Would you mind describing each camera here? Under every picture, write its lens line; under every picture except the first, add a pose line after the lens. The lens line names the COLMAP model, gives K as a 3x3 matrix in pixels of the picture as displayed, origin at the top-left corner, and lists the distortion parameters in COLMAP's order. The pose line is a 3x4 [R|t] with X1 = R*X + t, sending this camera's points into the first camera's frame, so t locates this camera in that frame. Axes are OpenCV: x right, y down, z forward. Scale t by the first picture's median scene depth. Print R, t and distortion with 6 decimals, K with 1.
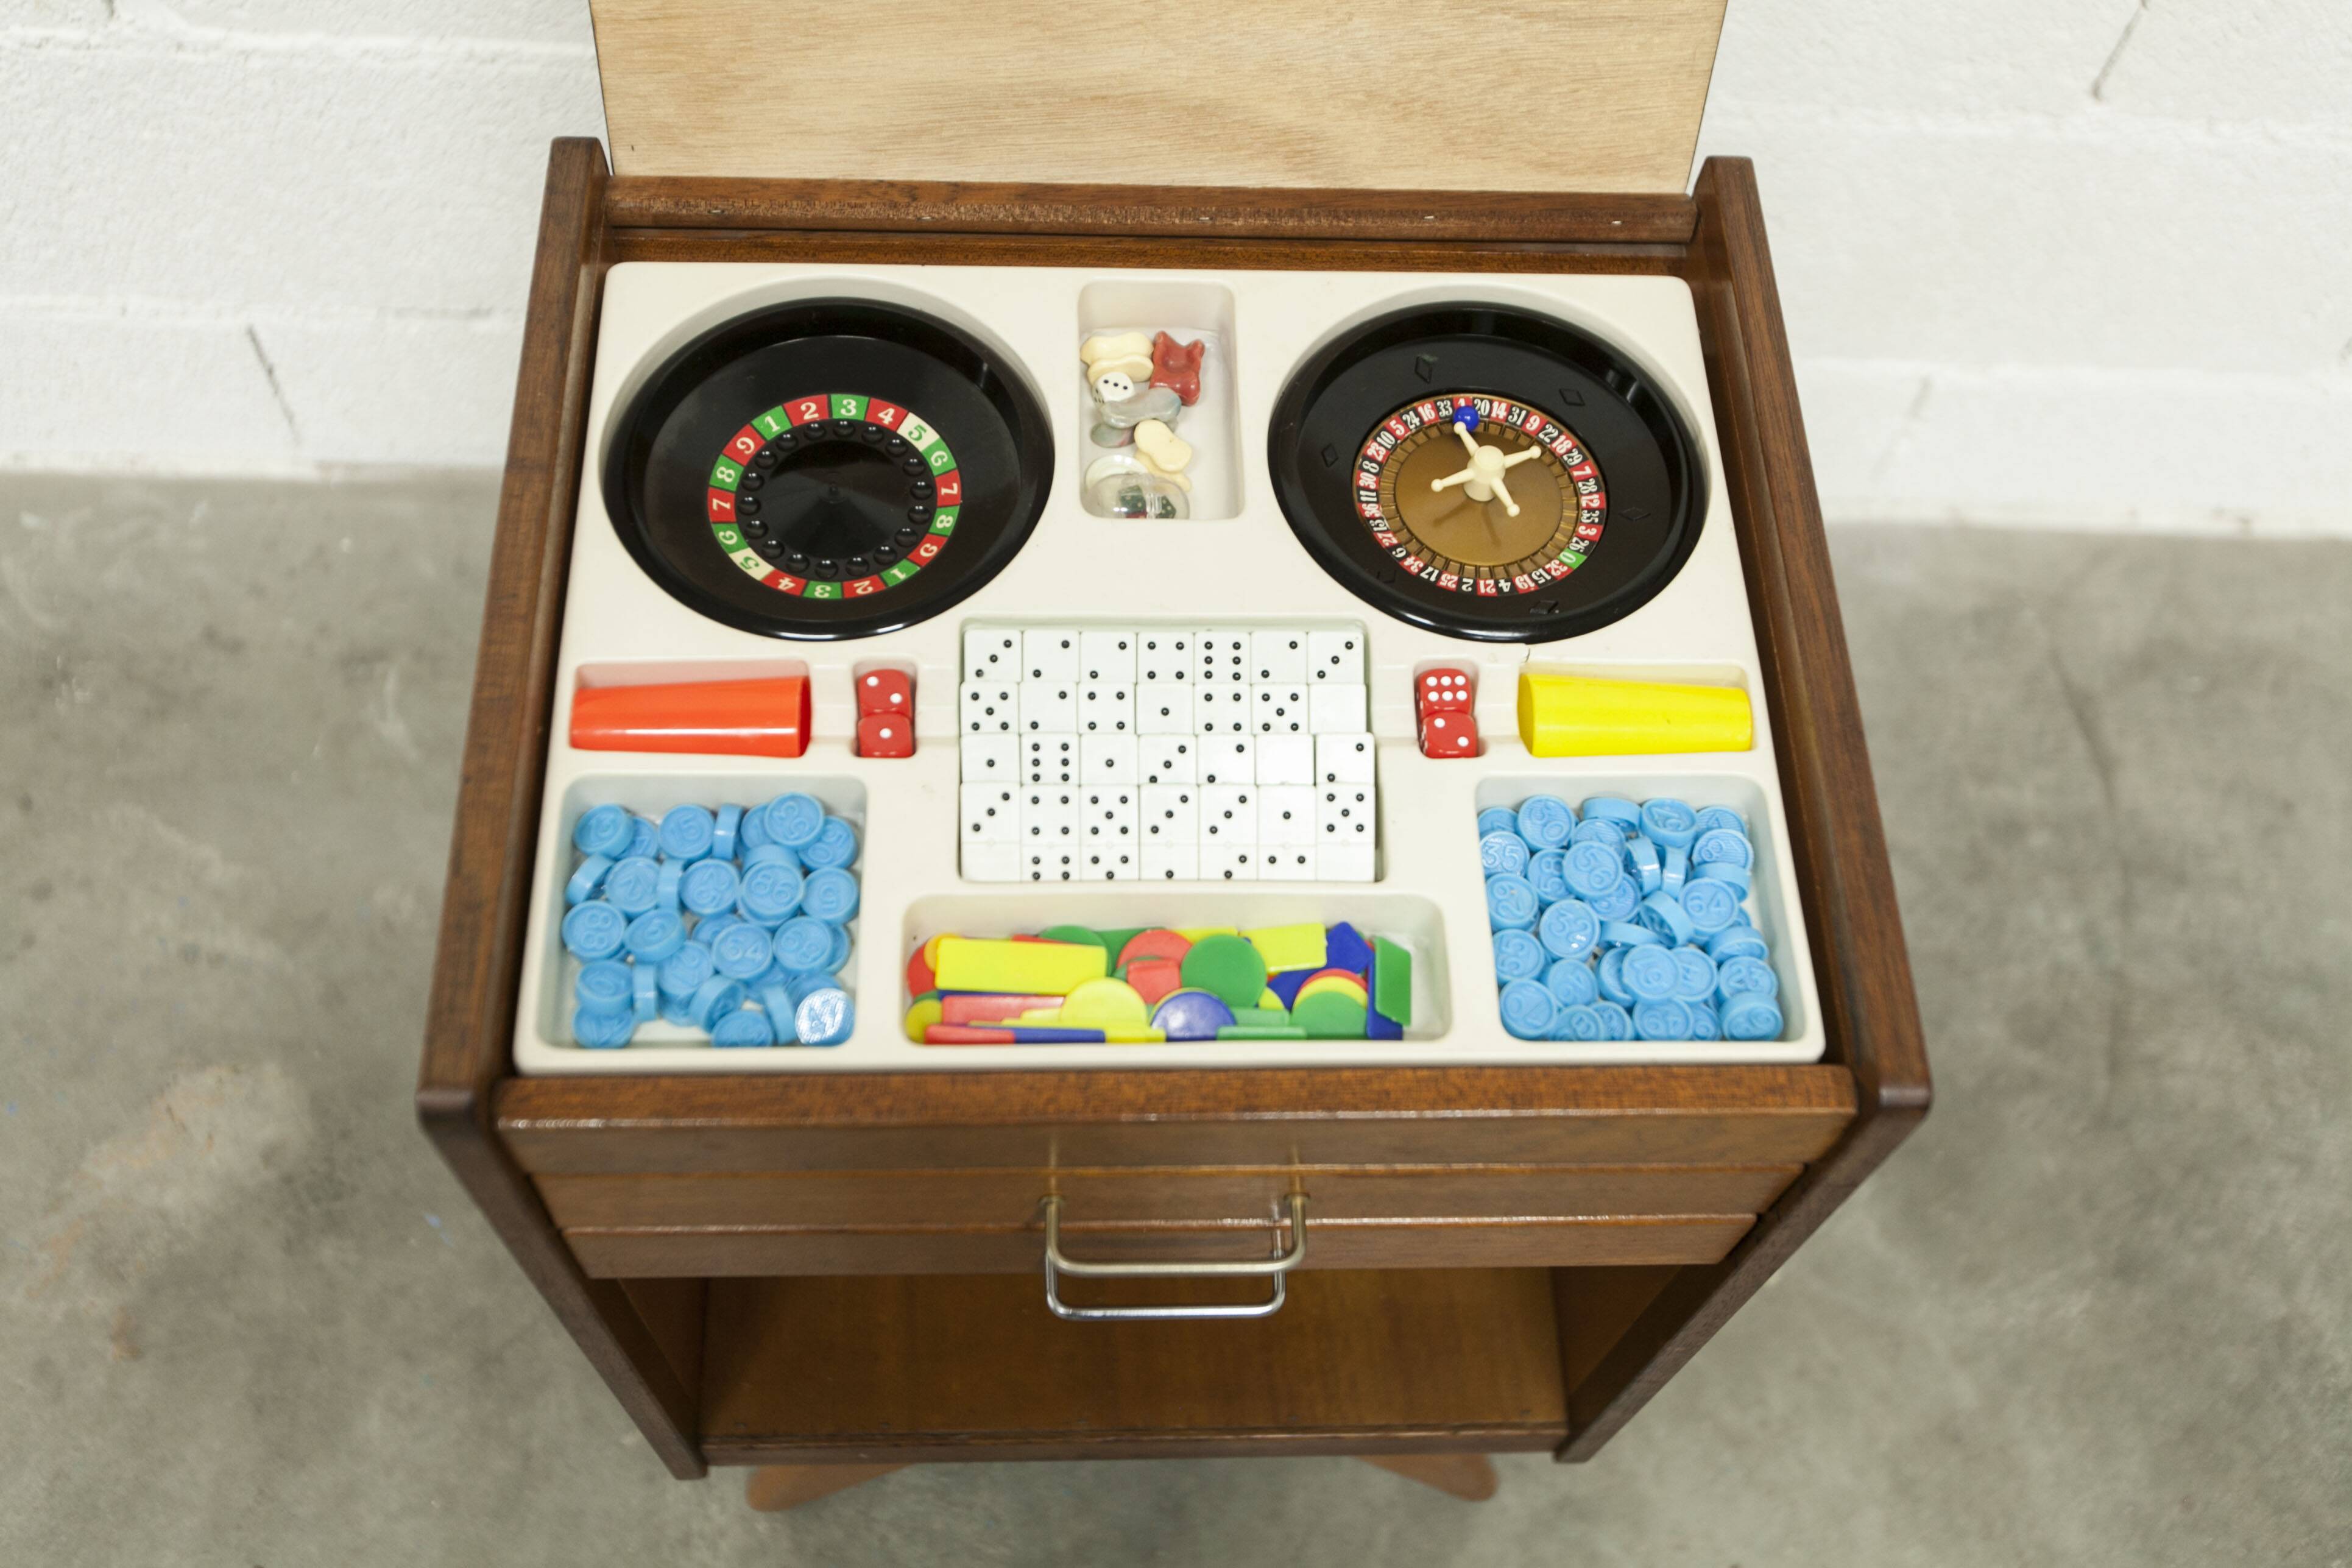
lens RADIAL K [[2250.0, 0, 1176.0], [0, 2250.0, 784.0], [0, 0, 1]] dist [0.003207, -0.000099]
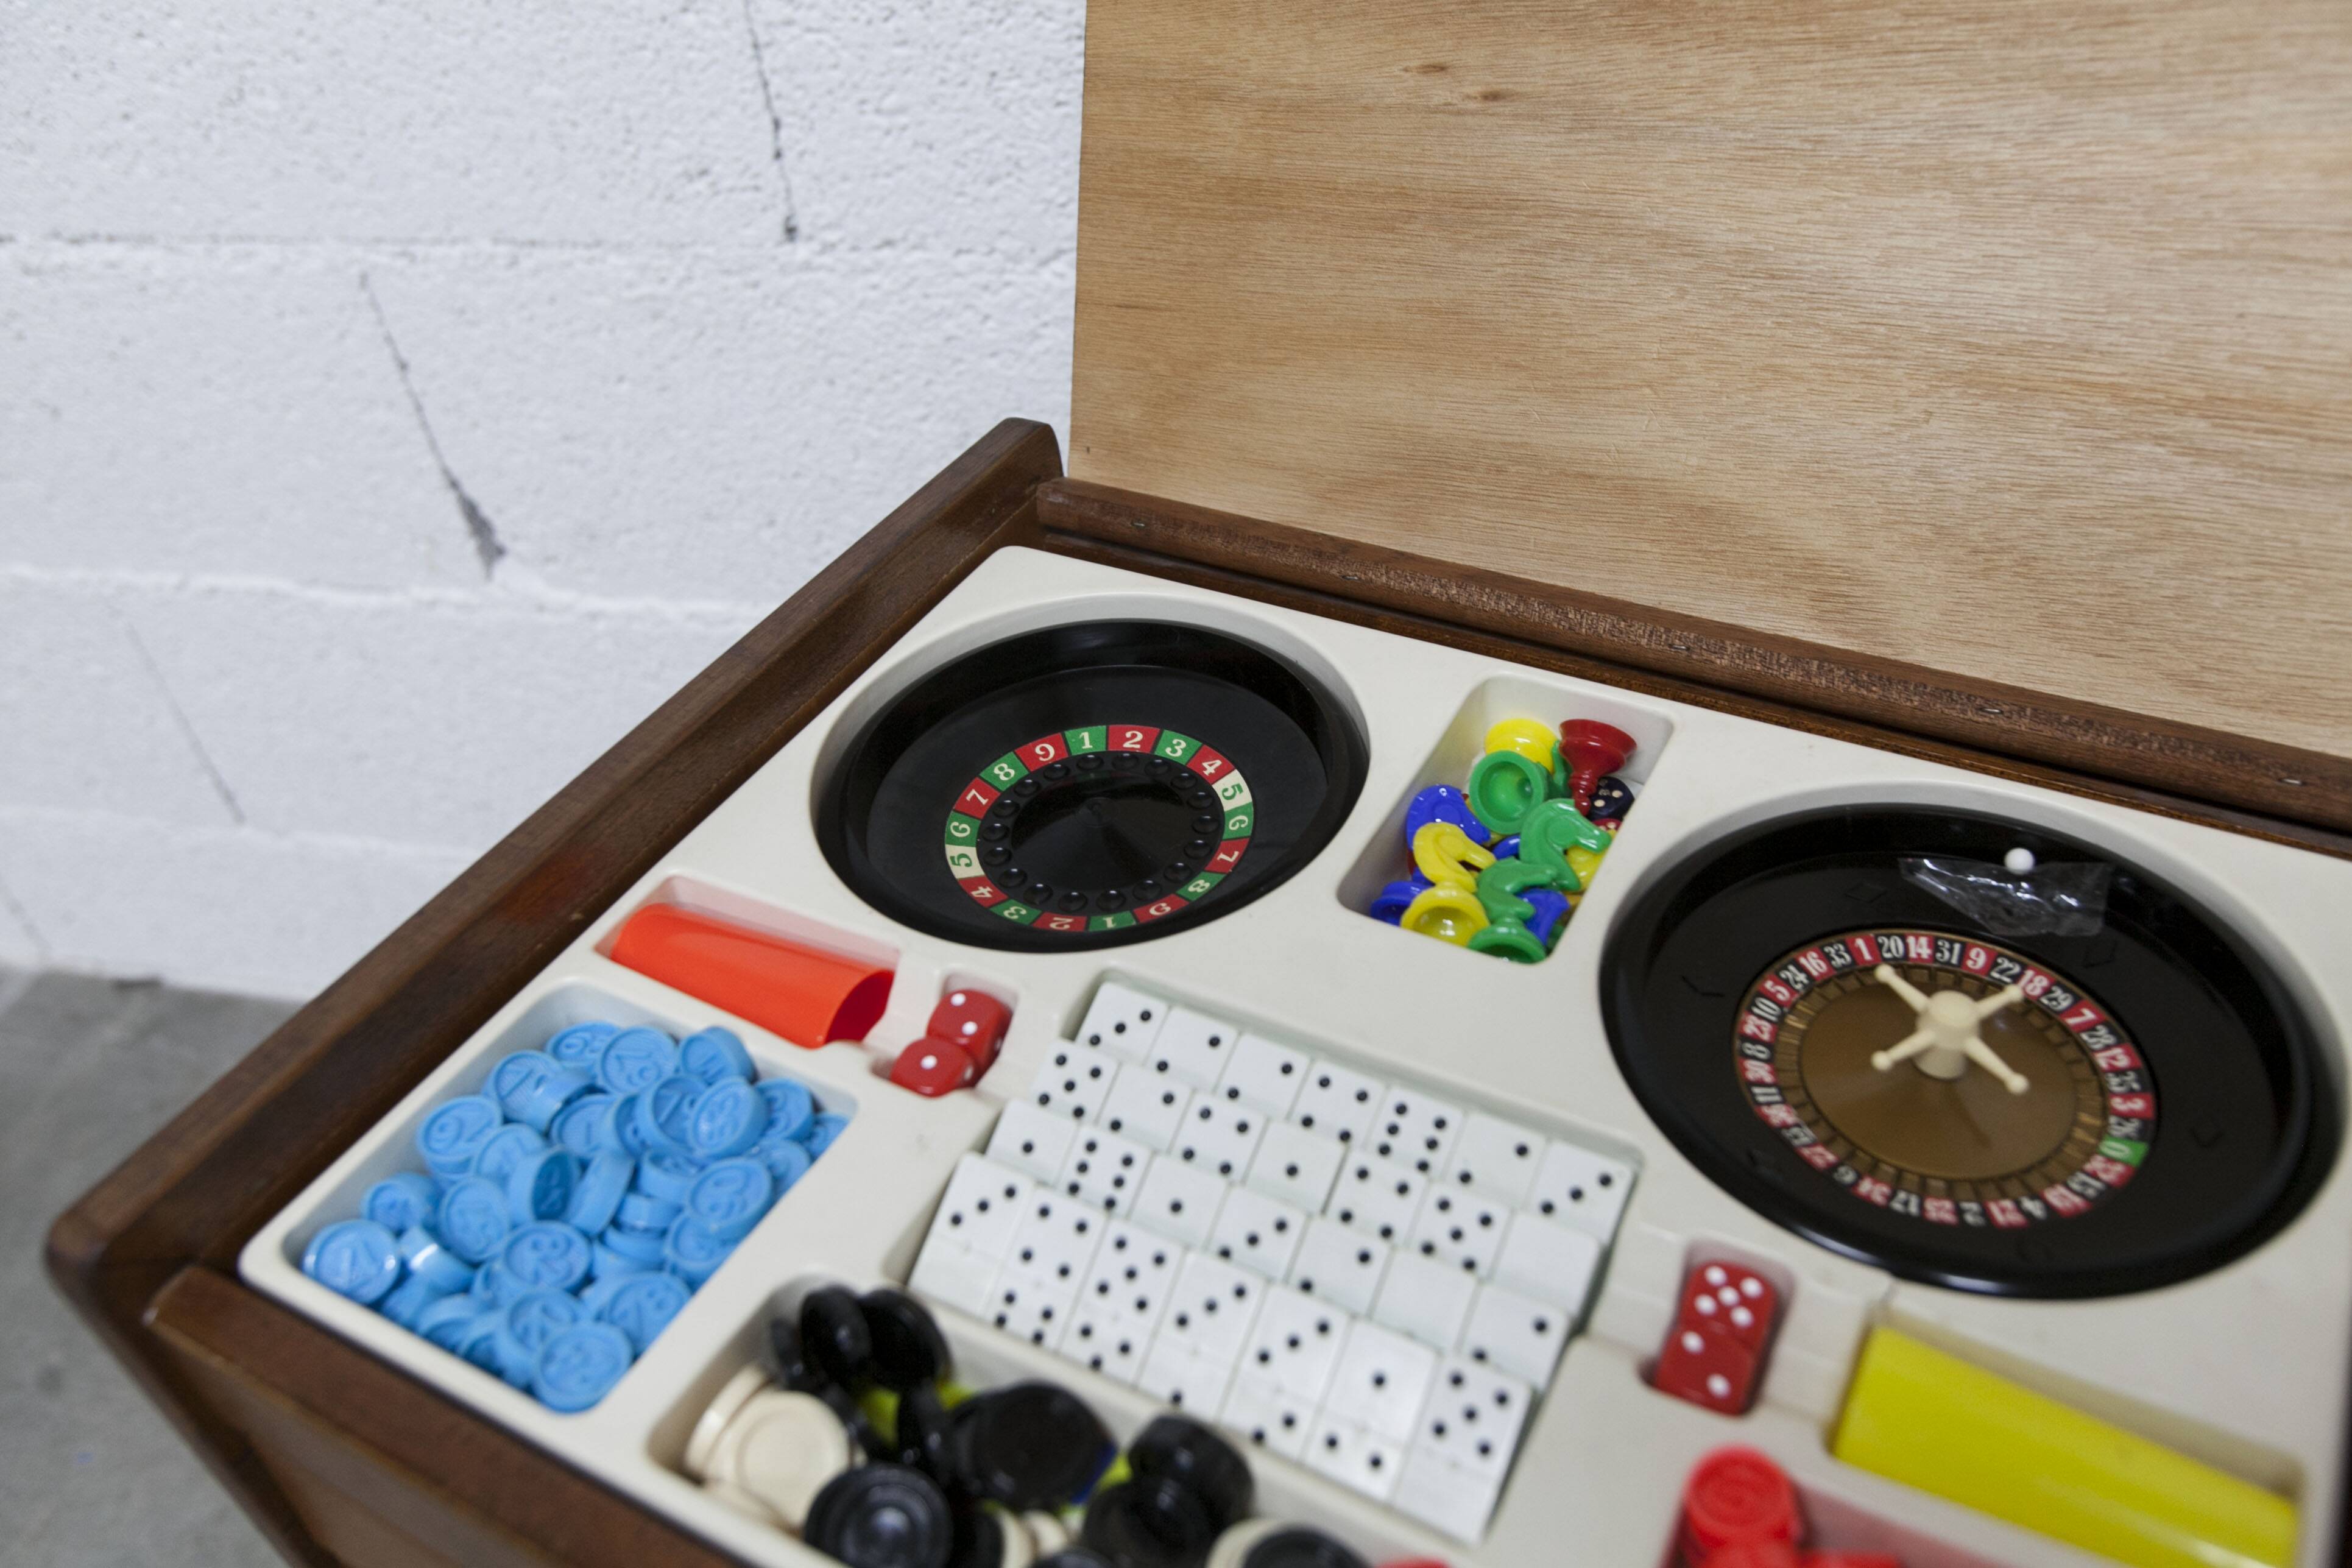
lens RADIAL K [[1824.0, 0, 1179.5], [0, 1824.0, 788.9], [0, 0, 1]] dist [-0.007638, 0.007847]
pose [[0.847821, 0.231711, -0.476980, 0.183376], [-0.384655, 0.887884, -0.252393, 0.015303], [0.365020, 0.397457, 0.841895, 0.450892]]
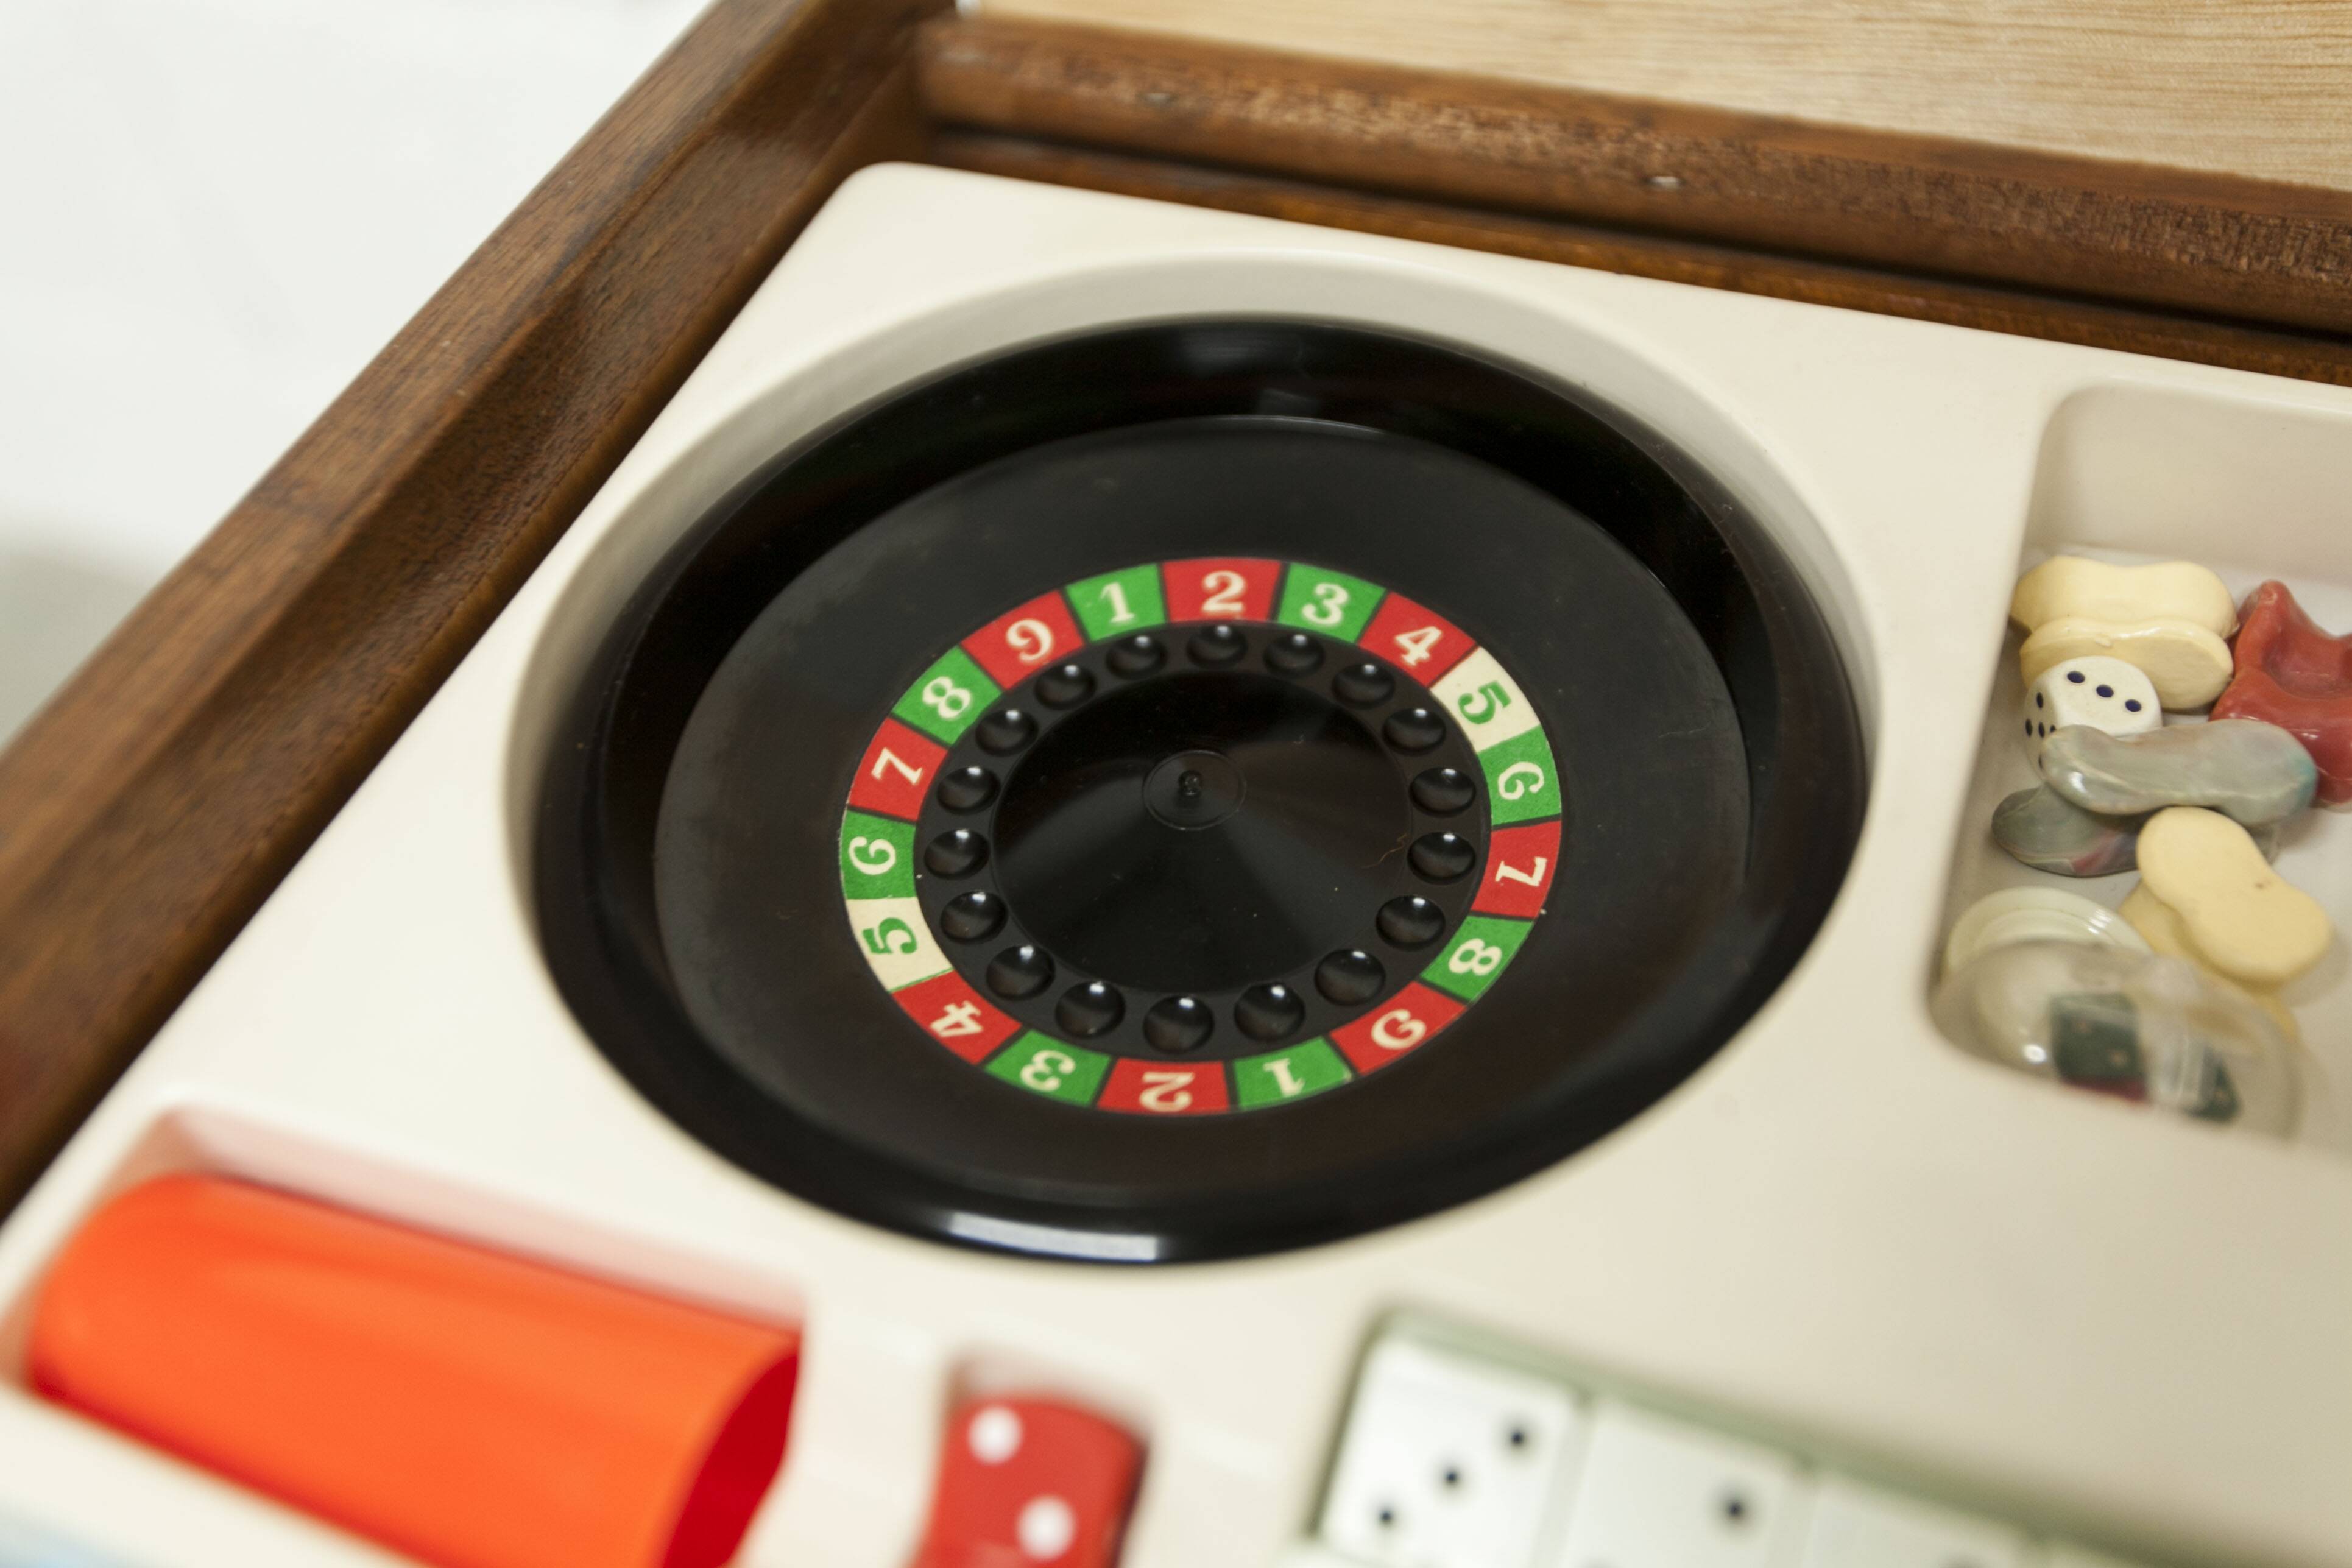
lens RADIAL K [[2250.0, 0, 1176.0], [0, 2250.0, 784.0], [0, 0, 1]] dist [0.003207, -0.000099]
pose [[0.908333, 0.207500, -0.363145, -0.028611], [-0.278173, 0.948097, -0.154053, -0.077661], [0.312330, 0.240948, 0.918909, 0.675611]]
